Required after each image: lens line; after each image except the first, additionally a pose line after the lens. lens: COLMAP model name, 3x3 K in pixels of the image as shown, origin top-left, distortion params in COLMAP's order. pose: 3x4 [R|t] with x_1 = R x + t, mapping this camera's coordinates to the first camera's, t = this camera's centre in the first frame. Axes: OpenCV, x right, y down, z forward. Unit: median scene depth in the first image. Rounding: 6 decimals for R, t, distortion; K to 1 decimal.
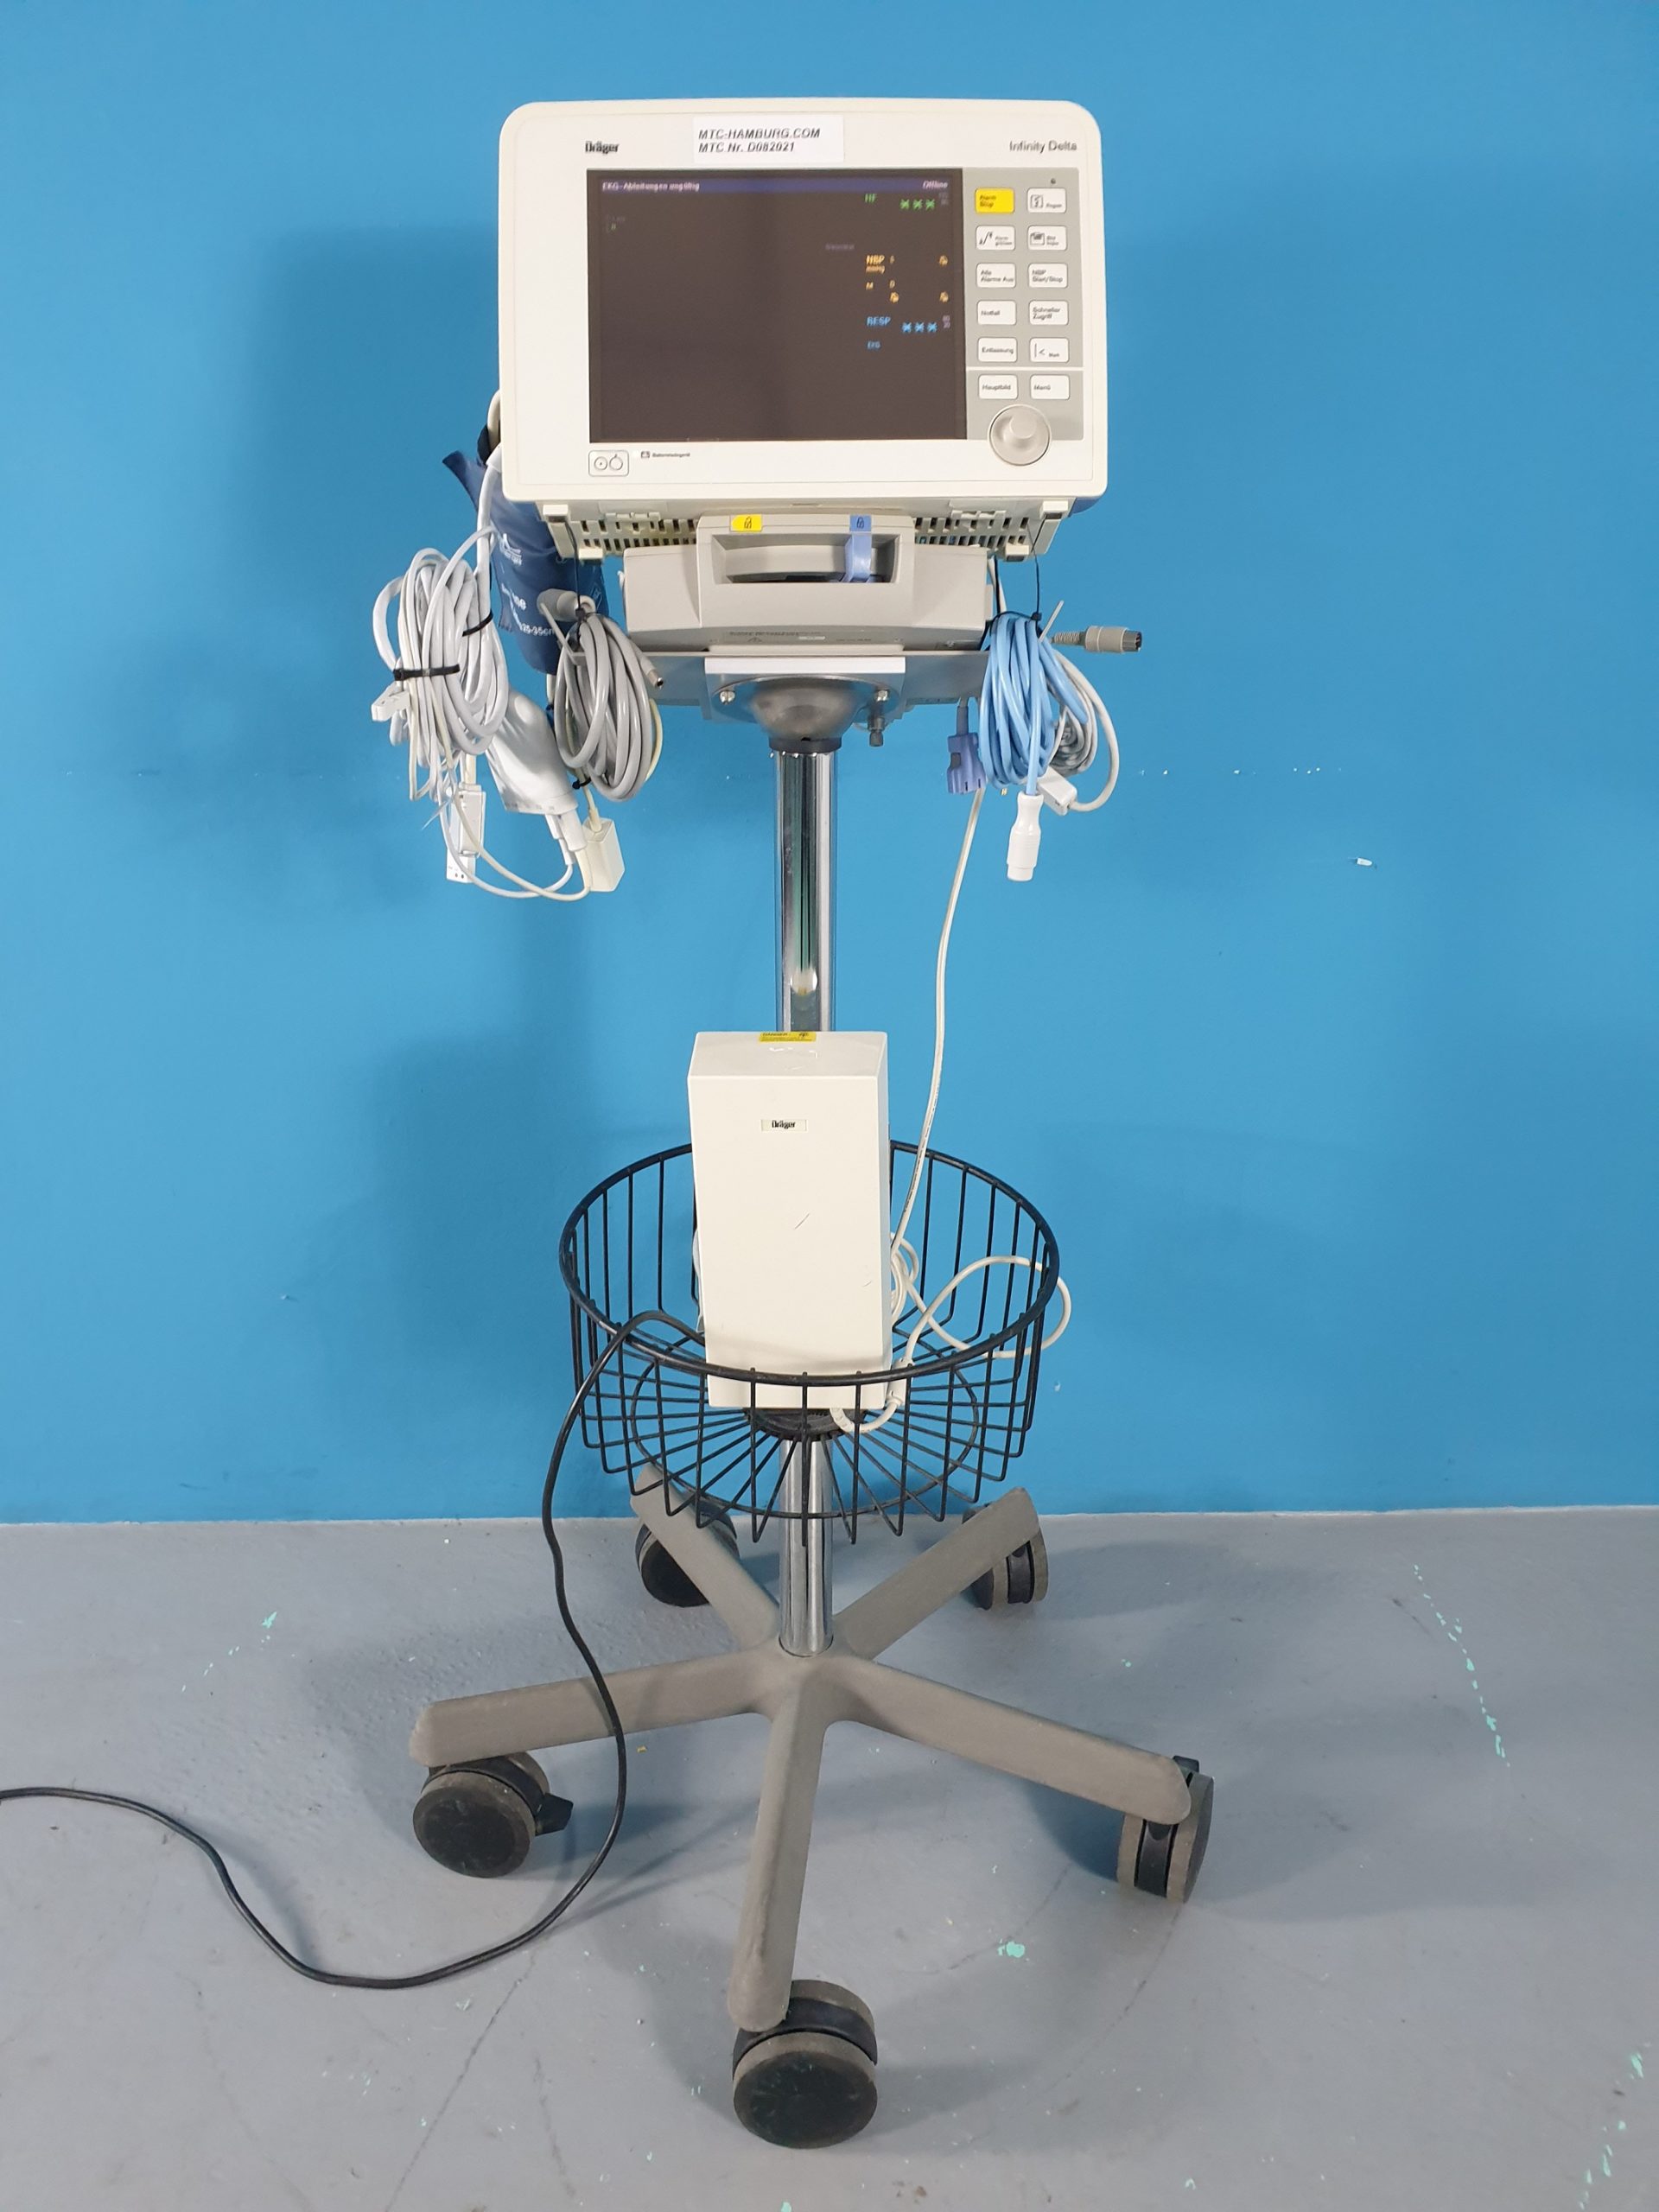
lens RADIAL K [[1661.6, 0, 869.0], [0, 1661.6, 1113.0], [0, 0, 1]] dist [-0.000808, 0.004251]
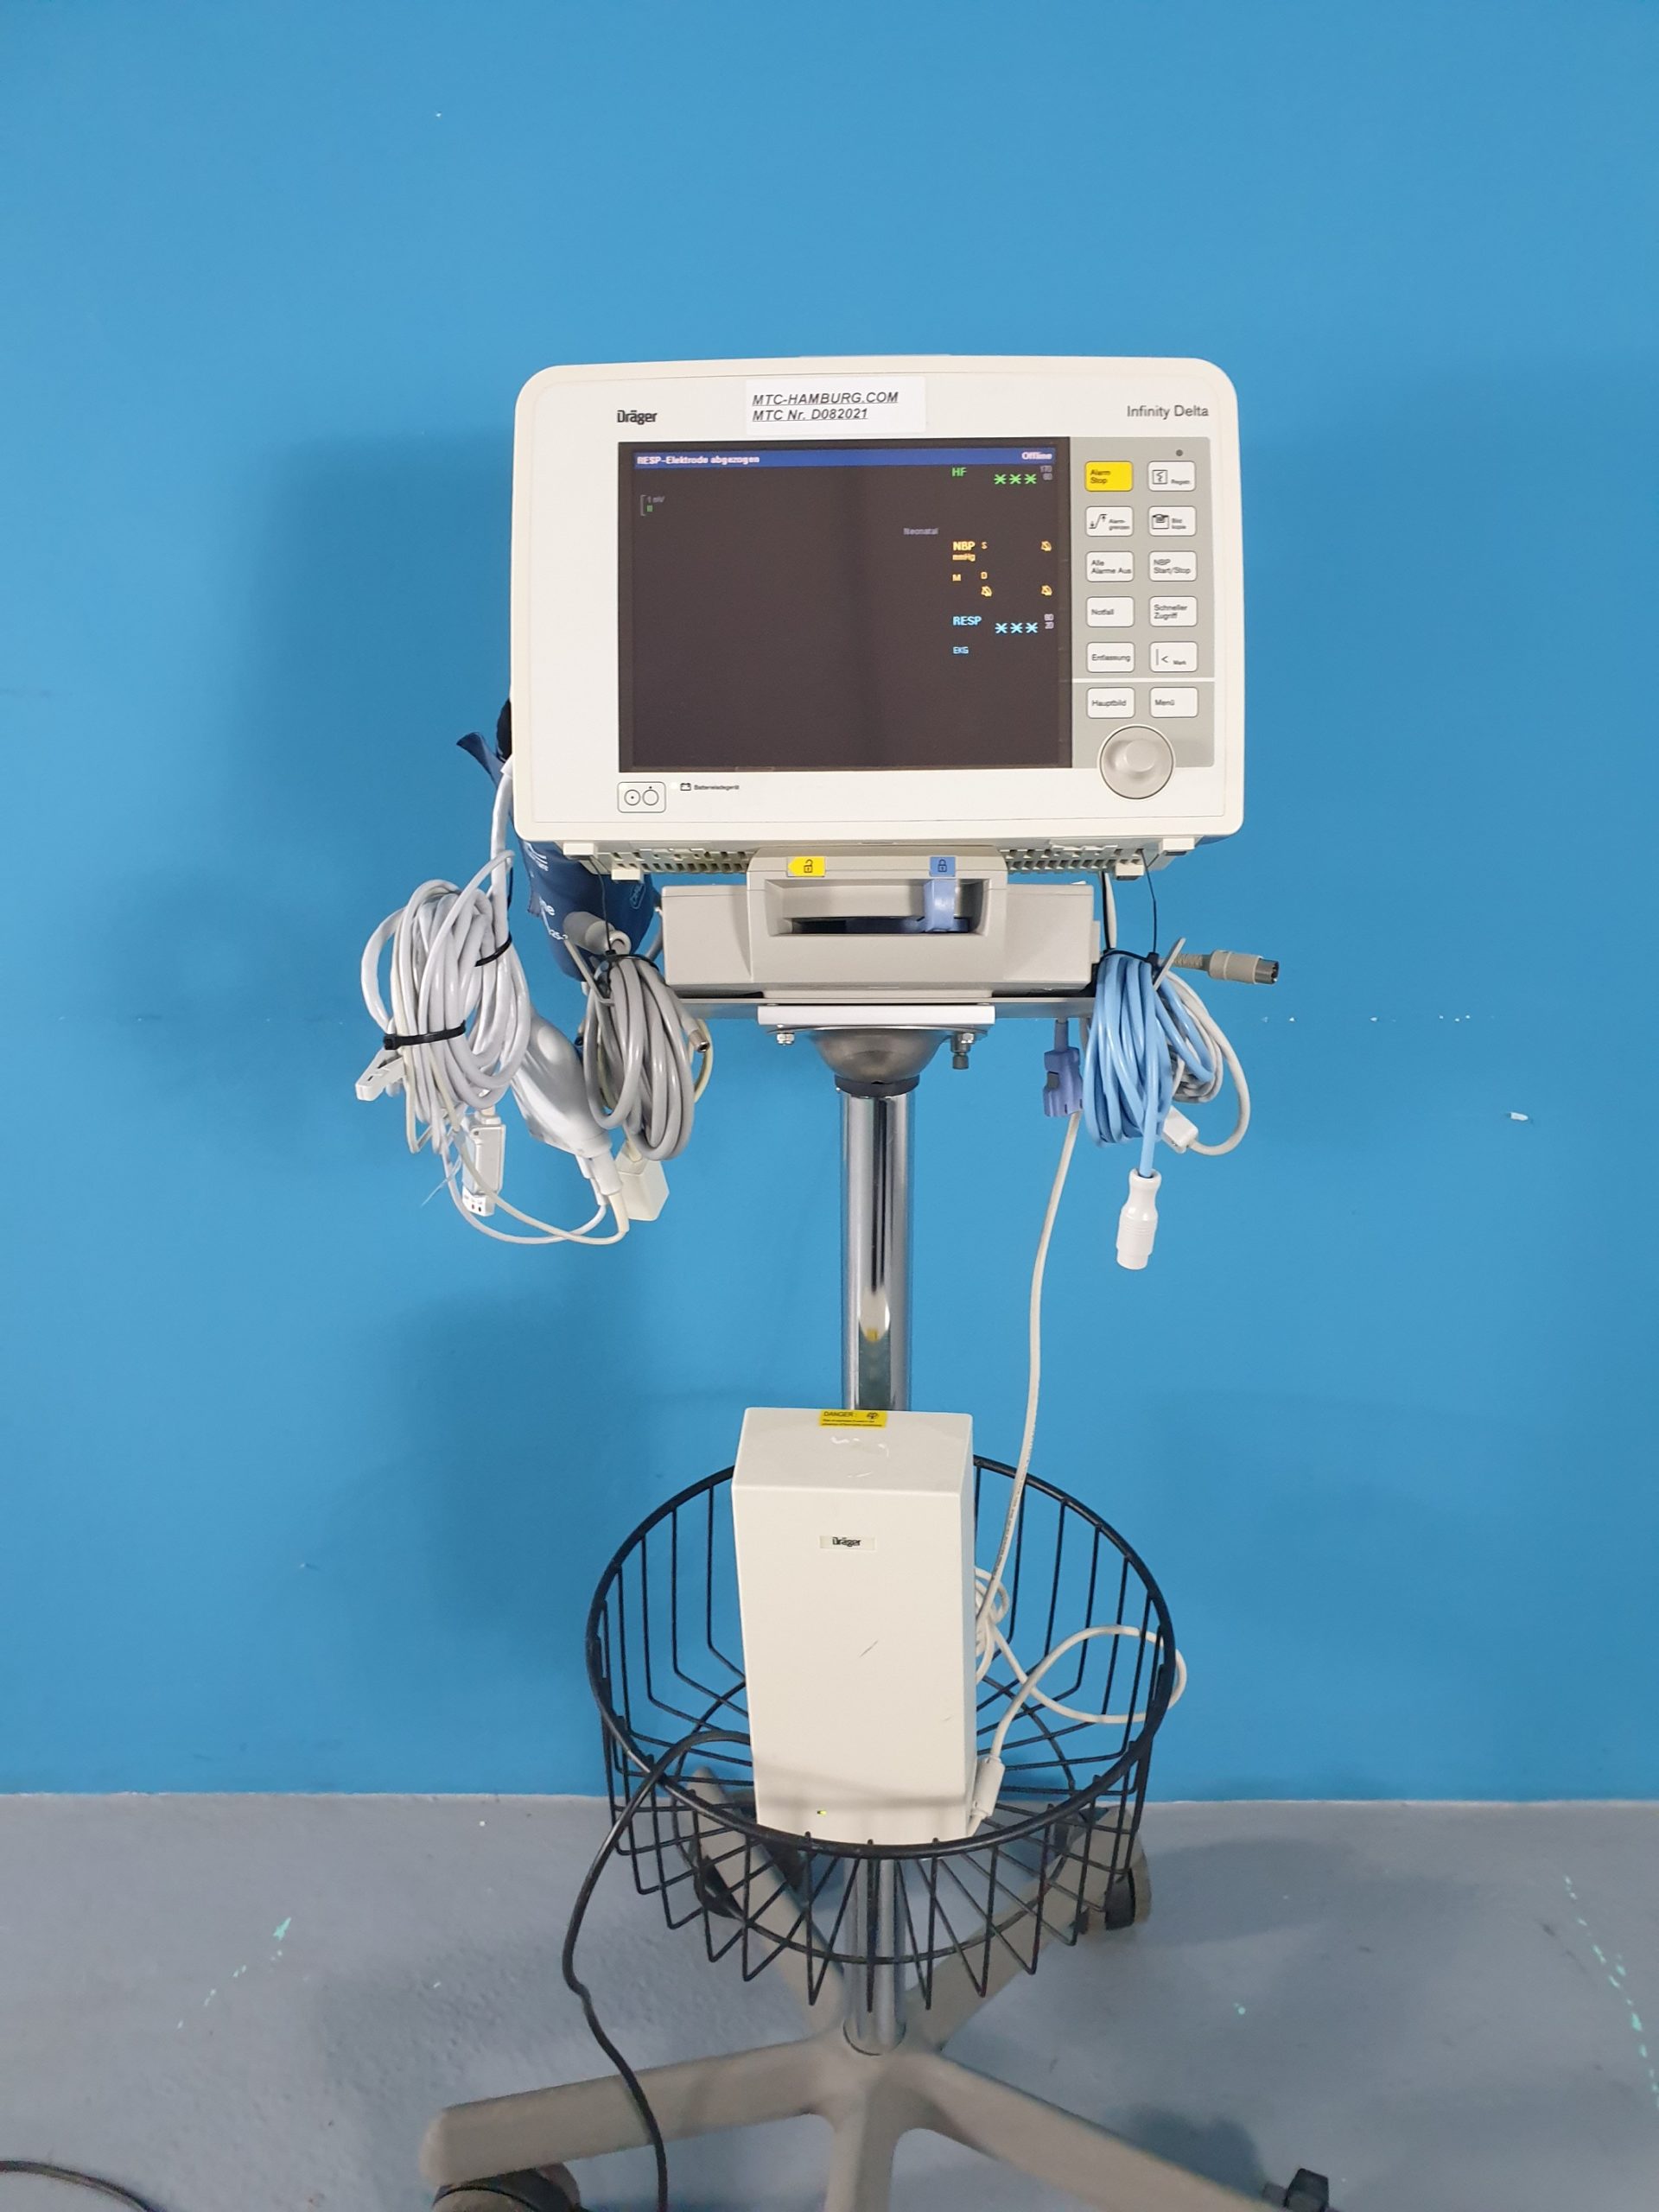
lens RADIAL K [[1659.3, 0, 909.0], [0, 1659.3, 1103.2], [0, 0, 1]] dist [0.023552, -0.006012]
pose [[0.999509, 0.007960, -0.030293, 0.003528], [-0.008094, 0.999958, -0.004316, -0.219339], [0.030257, 0.004559, 0.999532, 0.160454]]
